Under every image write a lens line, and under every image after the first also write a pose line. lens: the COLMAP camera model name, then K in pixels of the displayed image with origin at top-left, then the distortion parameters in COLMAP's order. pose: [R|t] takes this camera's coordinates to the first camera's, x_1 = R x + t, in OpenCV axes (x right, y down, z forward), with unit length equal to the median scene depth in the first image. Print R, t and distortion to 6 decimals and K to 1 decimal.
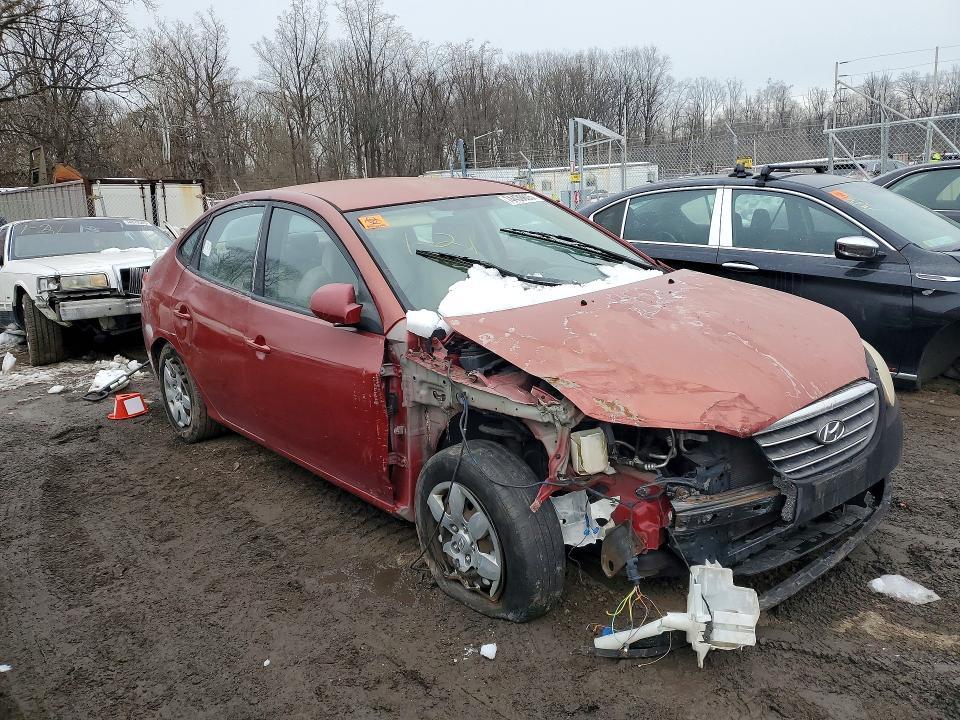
lens RADIAL K [[771.4, 0, 475.5], [0, 771.4, 365.8], [0, 0, 1]] dist [0.032142, -0.002774]
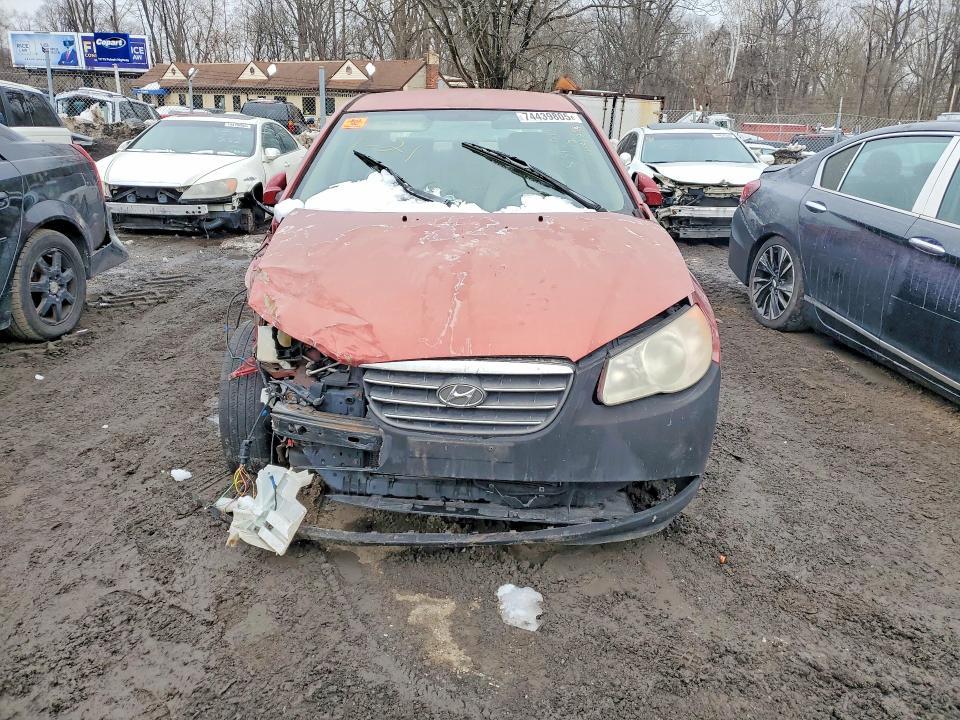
lens RADIAL K [[771.4, 0, 486.2], [0, 771.4, 357.3], [0, 0, 1]] dist [0.032142, -0.002774]
pose [[0.741834, 0.272257, -0.612828, 0.741272], [-0.221140, 0.962074, 0.159723, -0.076699], [0.633072, 0.017033, 0.773906, 0.247821]]
